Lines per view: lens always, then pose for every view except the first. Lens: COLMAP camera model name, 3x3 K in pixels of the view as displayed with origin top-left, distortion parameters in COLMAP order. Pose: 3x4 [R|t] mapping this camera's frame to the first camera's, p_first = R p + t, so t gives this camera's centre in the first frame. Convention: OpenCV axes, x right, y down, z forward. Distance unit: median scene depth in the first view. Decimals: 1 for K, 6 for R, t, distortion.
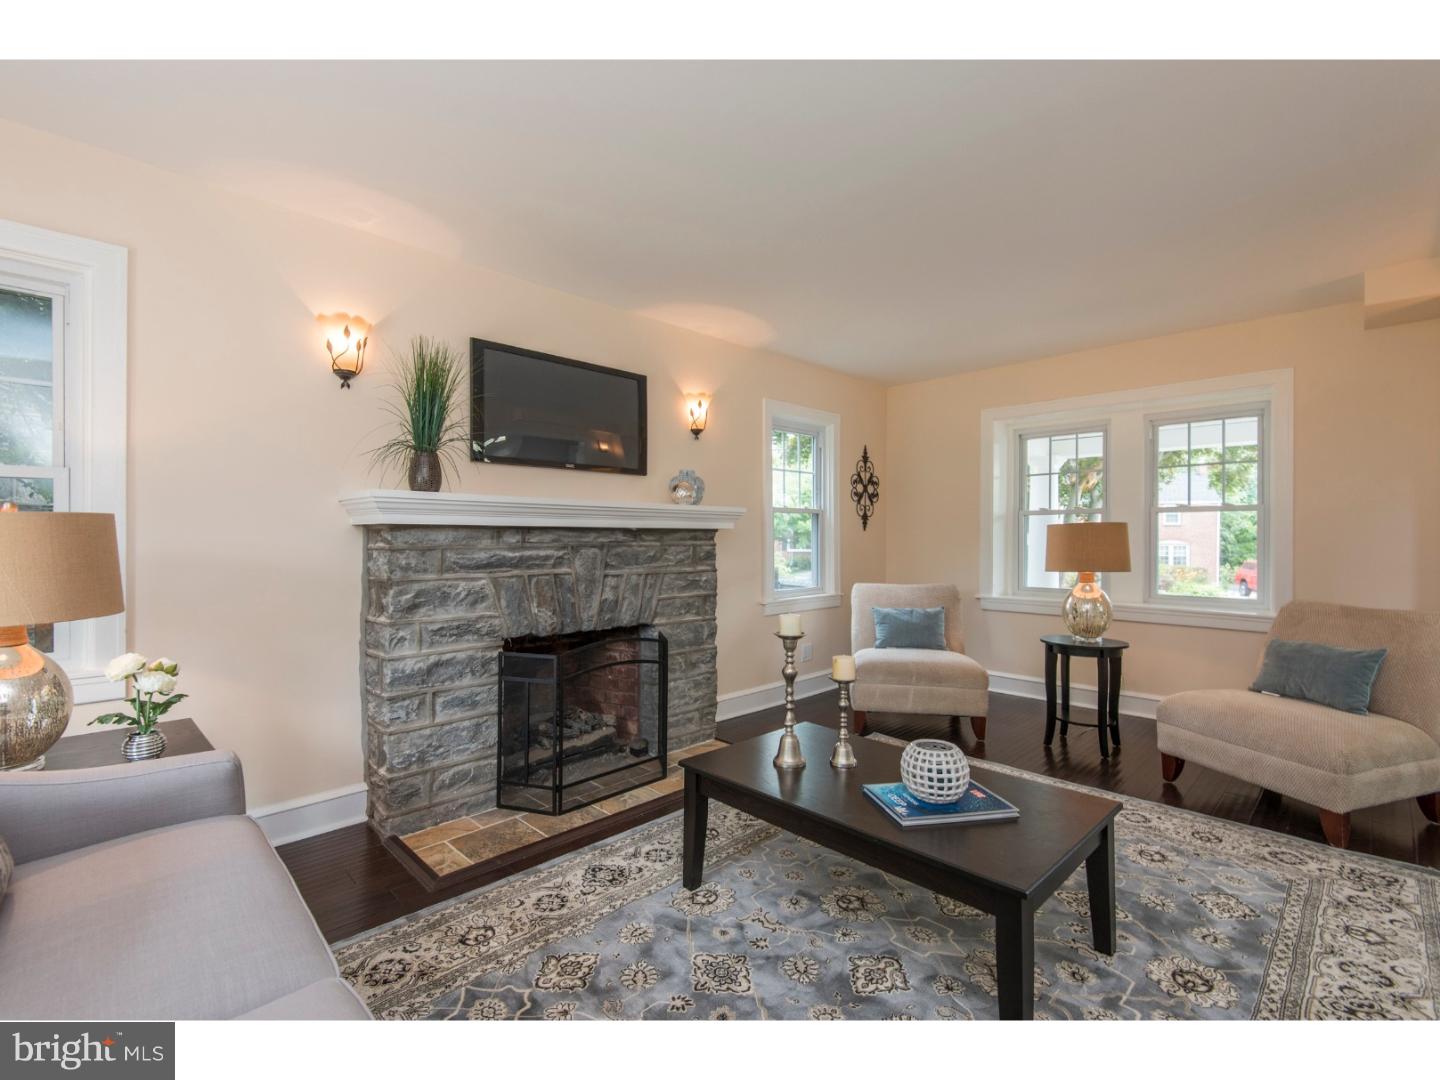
lens RADIAL K [[658.7, 0, 756.3], [0, 658.7, 540.9], [0, 0, 1]] dist [0.021557, -0.016783]
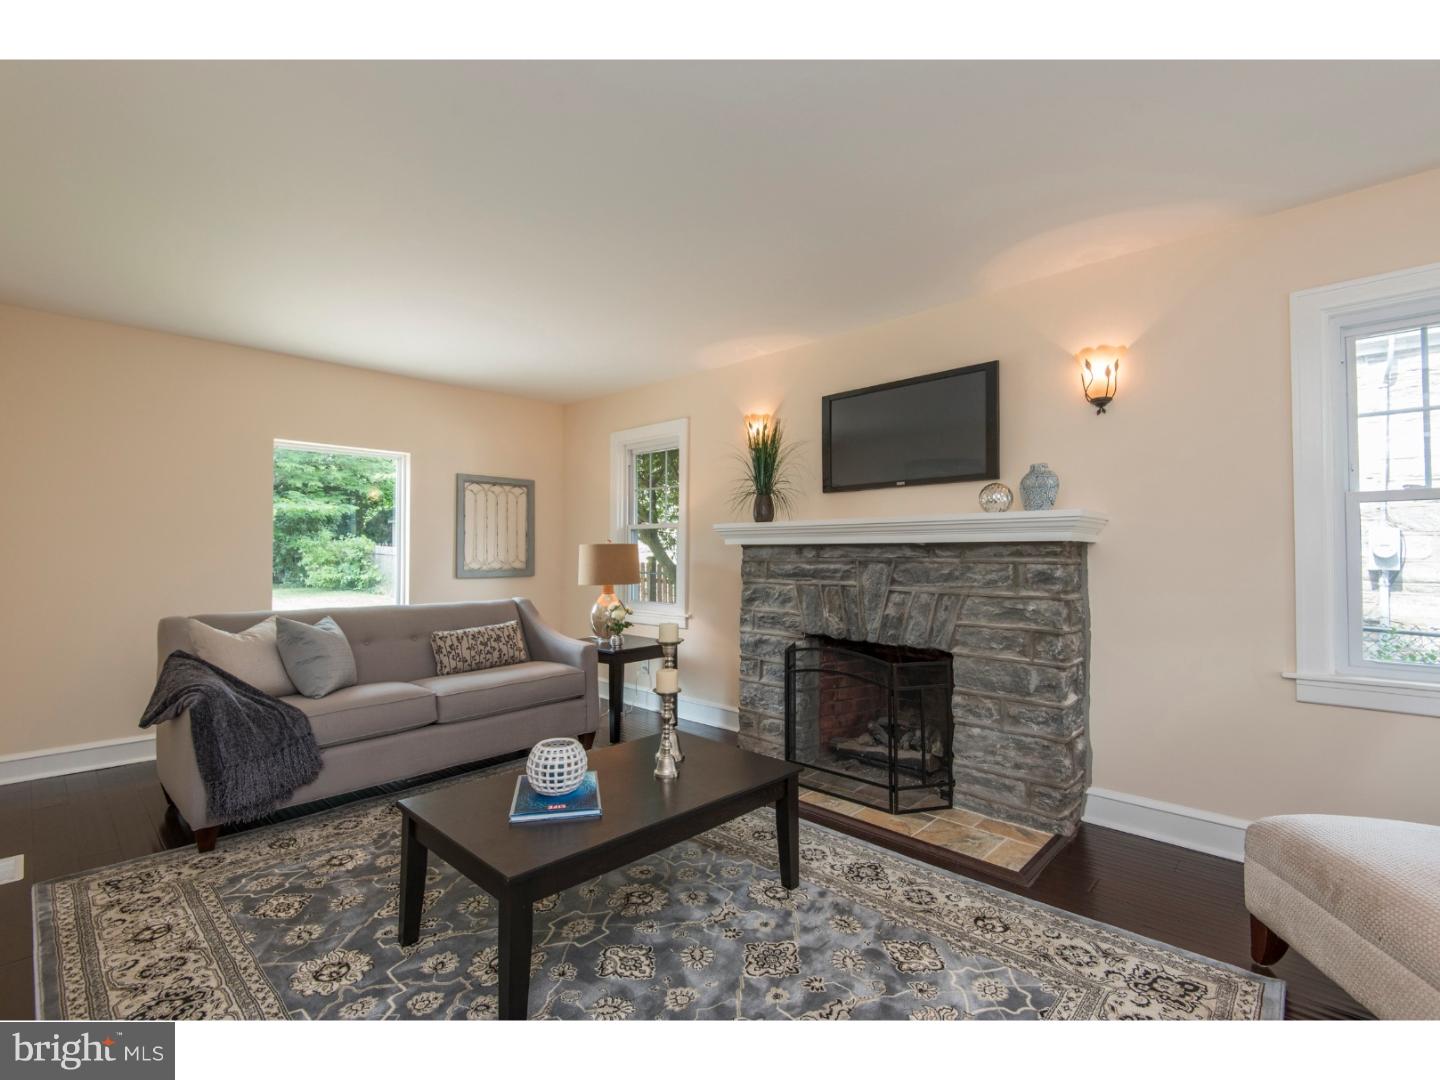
lens RADIAL K [[653.0, 0, 714.1], [0, 653.0, 540.2], [0, 0, 1]] dist [0.021095, -0.017924]
pose [[-0.019602, -0.016653, -0.999669, 0.794478], [0.000463, 0.999861, -0.016665, -0.008728], [0.999808, -0.000789, -0.019591, 0.776547]]
